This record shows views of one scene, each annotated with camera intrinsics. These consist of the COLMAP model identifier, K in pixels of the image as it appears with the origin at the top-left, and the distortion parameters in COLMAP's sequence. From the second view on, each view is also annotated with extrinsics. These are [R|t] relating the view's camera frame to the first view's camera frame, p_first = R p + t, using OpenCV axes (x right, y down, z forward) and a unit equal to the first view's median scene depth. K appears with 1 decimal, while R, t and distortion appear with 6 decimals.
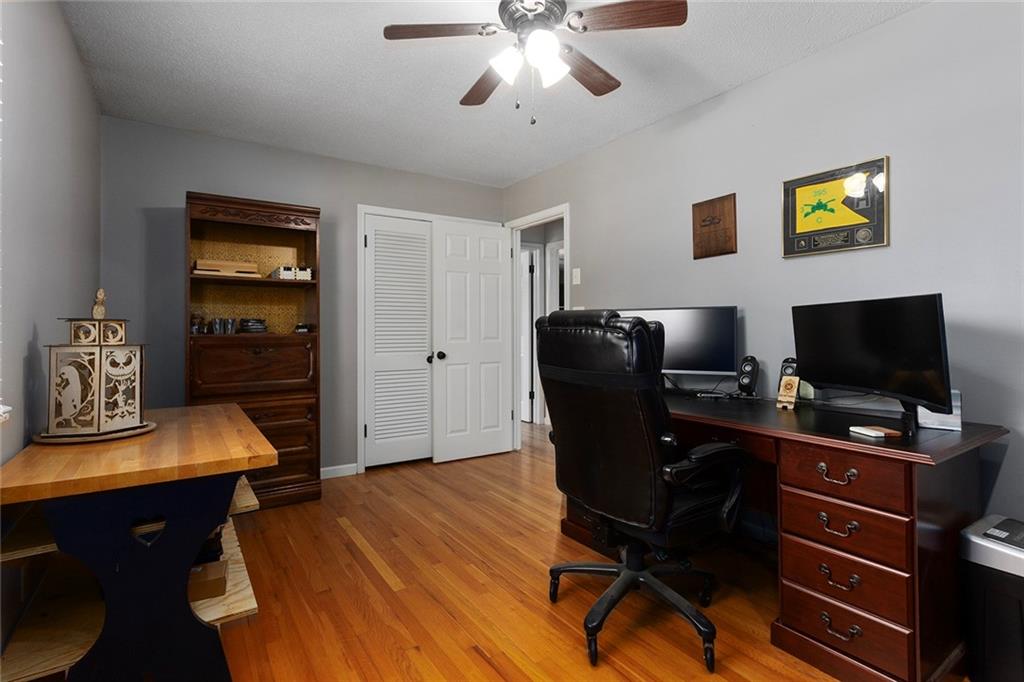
lens RADIAL K [[491.7, 0, 505.7], [0, 491.7, 334.0], [0, 0, 1]] dist [-0.001087, 0.000024]
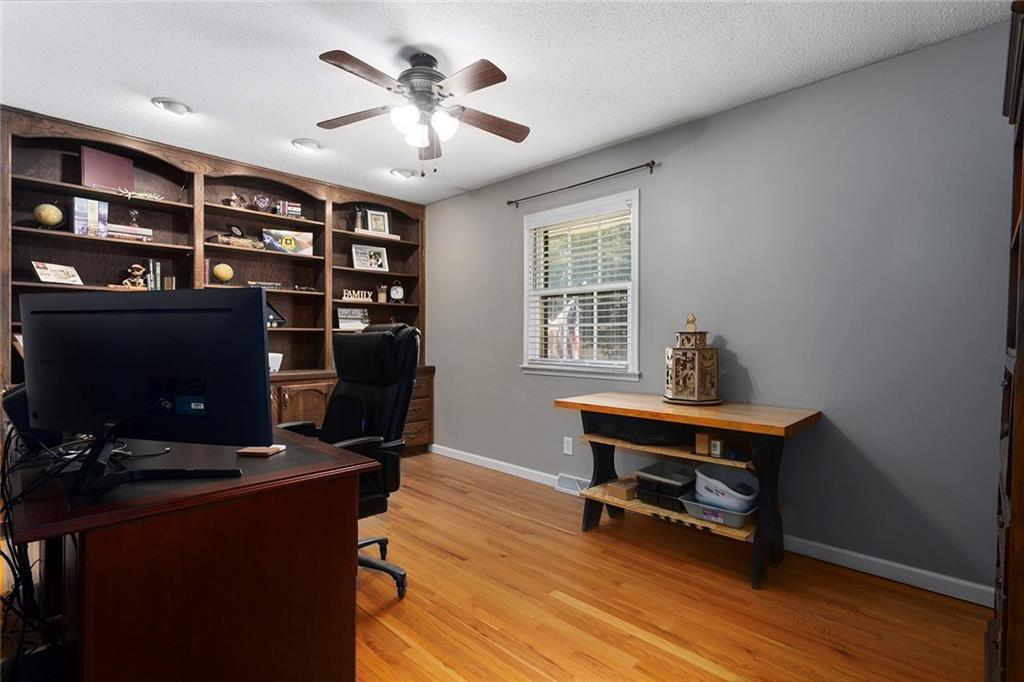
lens RADIAL K [[491.7, 0, 505.7], [0, 491.7, 334.0], [0, 0, 1]] dist [-0.001087, 0.000024]
pose [[-0.980276, 0.000039, -0.197632, 0.100194], [0.000095, 1.000000, -0.000278, -0.021731], [0.197632, -0.000291, -0.980276, 2.344150]]
